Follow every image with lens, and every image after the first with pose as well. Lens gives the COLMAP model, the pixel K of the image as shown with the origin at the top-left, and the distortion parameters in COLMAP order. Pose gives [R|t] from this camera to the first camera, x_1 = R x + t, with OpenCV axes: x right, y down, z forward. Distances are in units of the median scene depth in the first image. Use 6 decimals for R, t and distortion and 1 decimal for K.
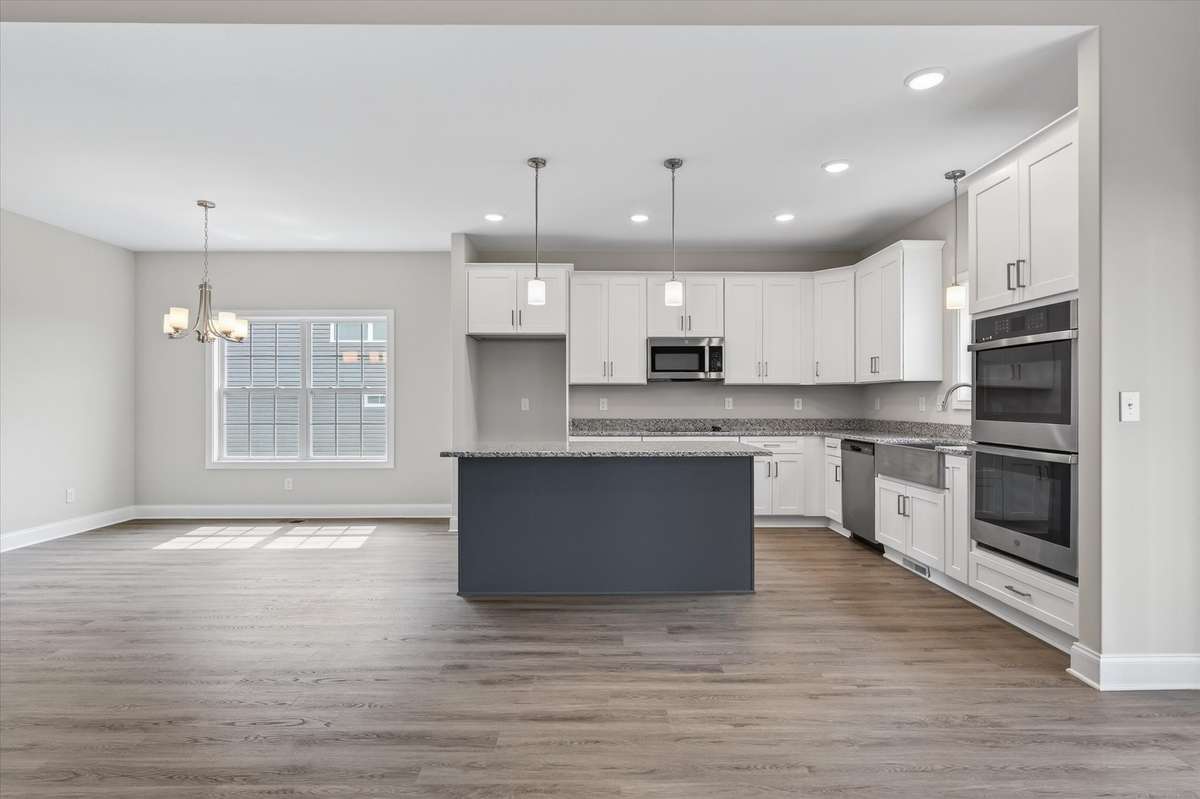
lens RADIAL K [[602.9, 0, 605.2], [0, 602.9, 401.7], [0, 0, 1]] dist [-0.004075, -0.000484]
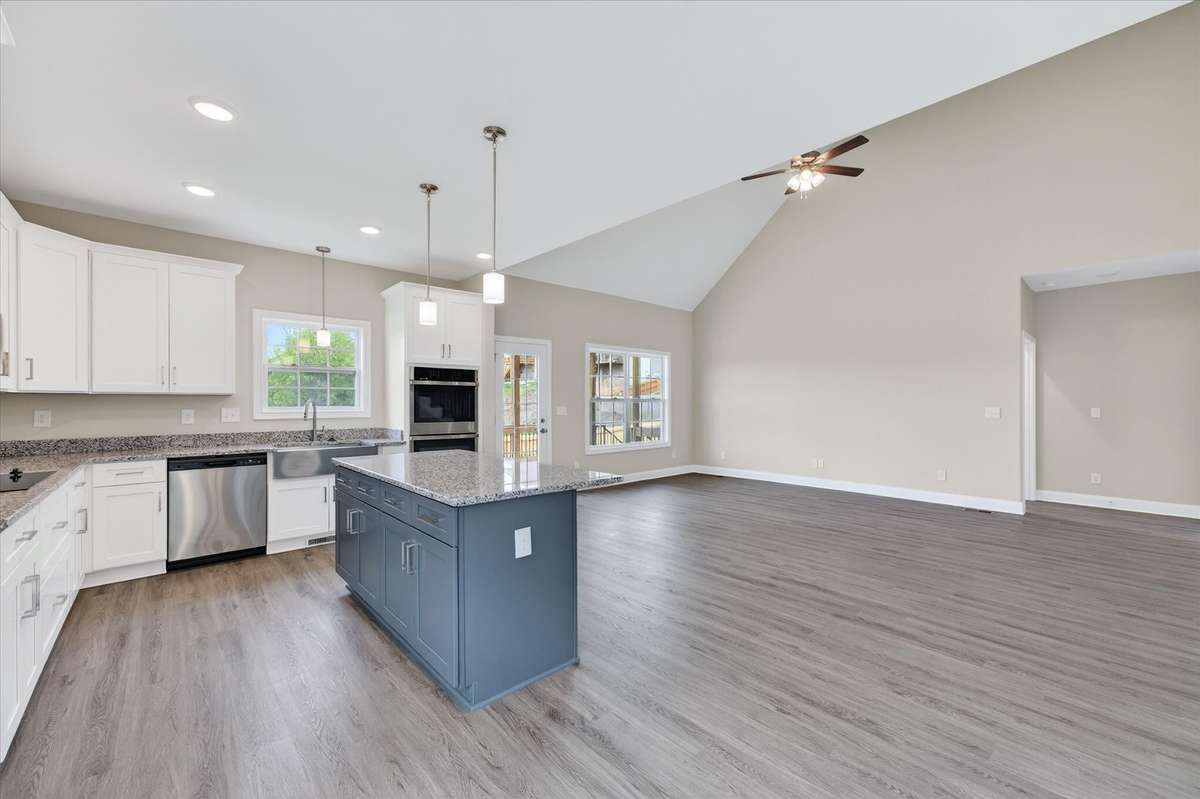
lens RADIAL K [[478.0, 0, 594.9], [0, 478.0, 402.2], [0, 0, 1]] dist [-0.007974, 0.005697]
pose [[-0.653162, 0.001393, 0.757217, -0.626730], [-0.001723, 0.999993, -0.003325, -0.021356], [-0.757216, -0.003476, -0.653155, 1.181249]]
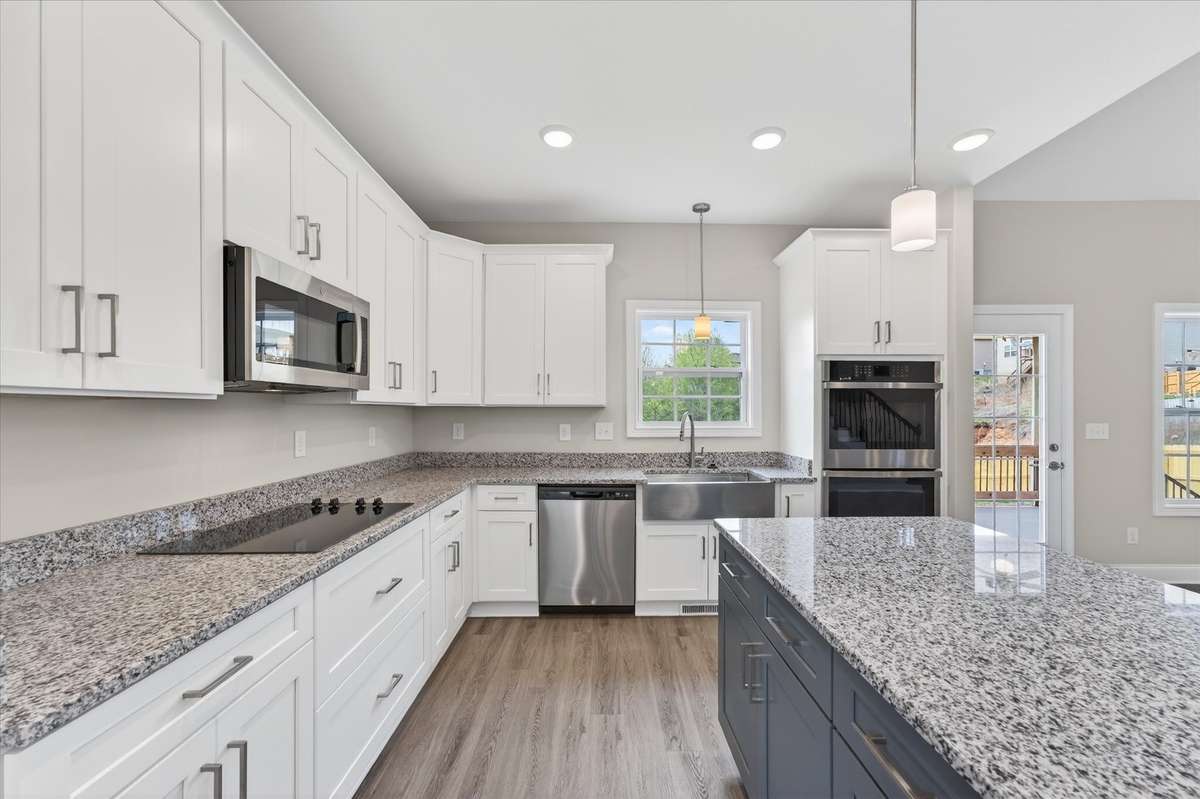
lens RADIAL K [[478.0, 0, 605.7], [0, 478.0, 408.4], [0, 0, 1]] dist [-0.007974, 0.005697]
pose [[0.011132, 0.003753, 0.999931, -0.219229], [-0.002913, 0.999989, -0.003721, -0.032698], [-0.999934, -0.002871, 0.011142, 1.096258]]
